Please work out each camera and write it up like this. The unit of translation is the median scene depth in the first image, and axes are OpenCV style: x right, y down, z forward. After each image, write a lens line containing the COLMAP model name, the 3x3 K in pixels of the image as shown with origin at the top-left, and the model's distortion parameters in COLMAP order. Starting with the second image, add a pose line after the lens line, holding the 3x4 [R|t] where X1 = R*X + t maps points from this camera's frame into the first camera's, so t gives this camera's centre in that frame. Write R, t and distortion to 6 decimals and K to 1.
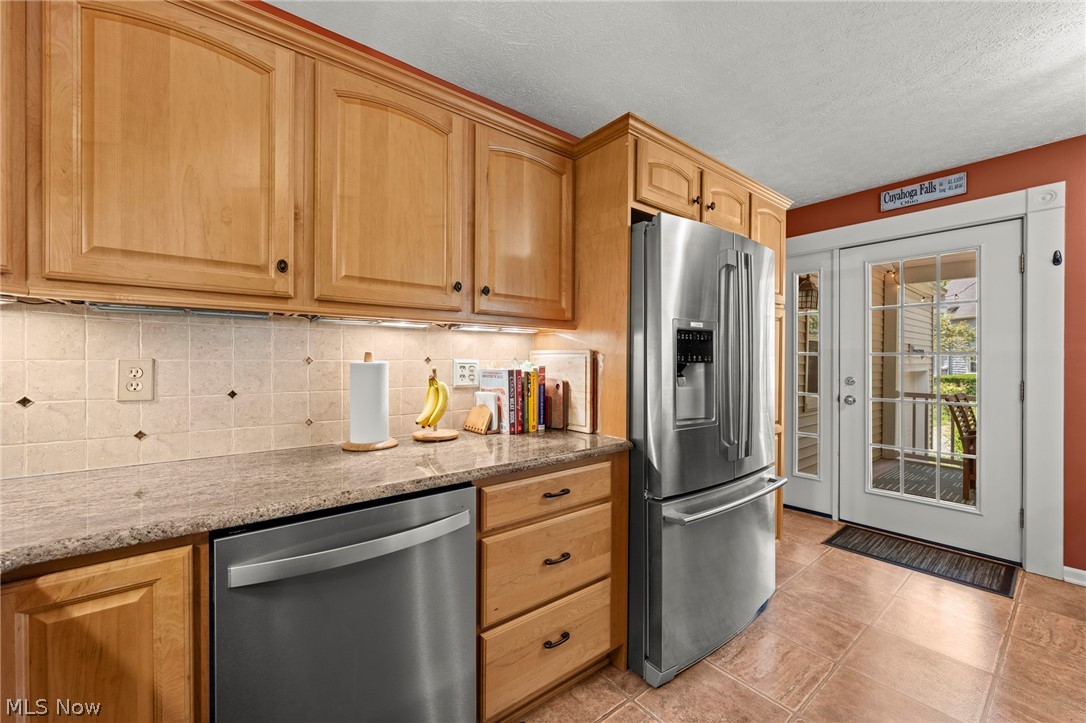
lens RADIAL K [[430.3, 0, 550.1], [0, 430.3, 361.7], [0, 0, 1]] dist [0.002279, 0.000781]
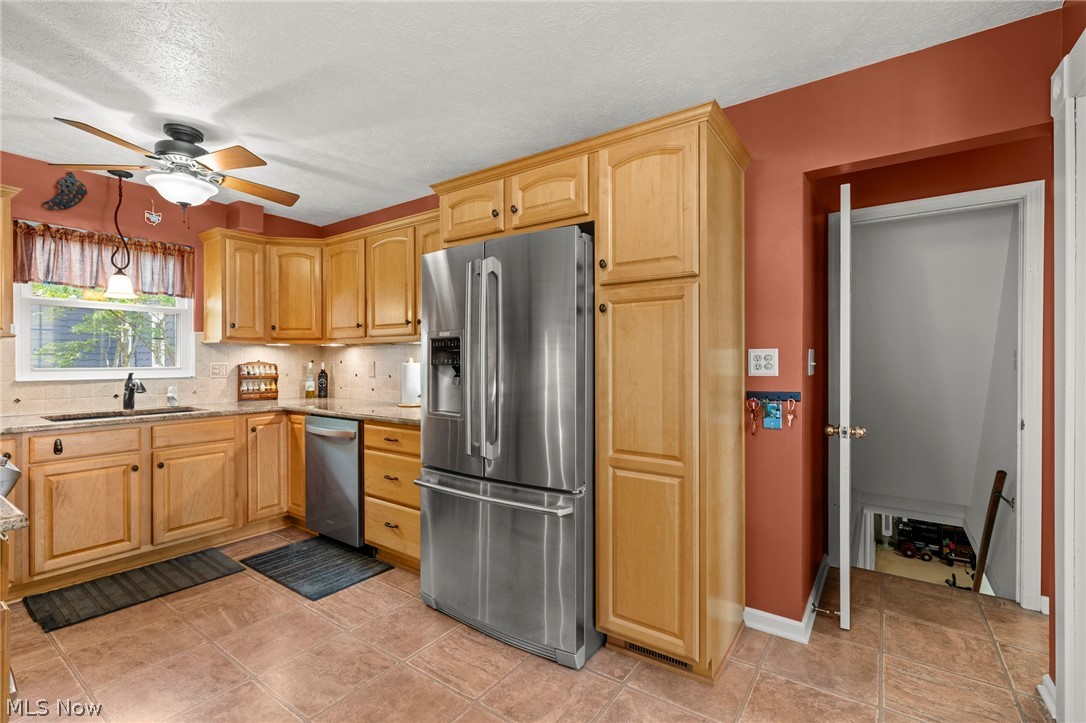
lens RADIAL K [[494.8, 0, 539.9], [0, 494.8, 360.0], [0, 0, 1]] dist [0.003398, 0.003057]
pose [[0.265595, -0.001867, -0.964083, 1.557513], [-0.003121, 0.999991, -0.002797, -0.007343], [0.964080, 0.003752, 0.265587, 0.782385]]
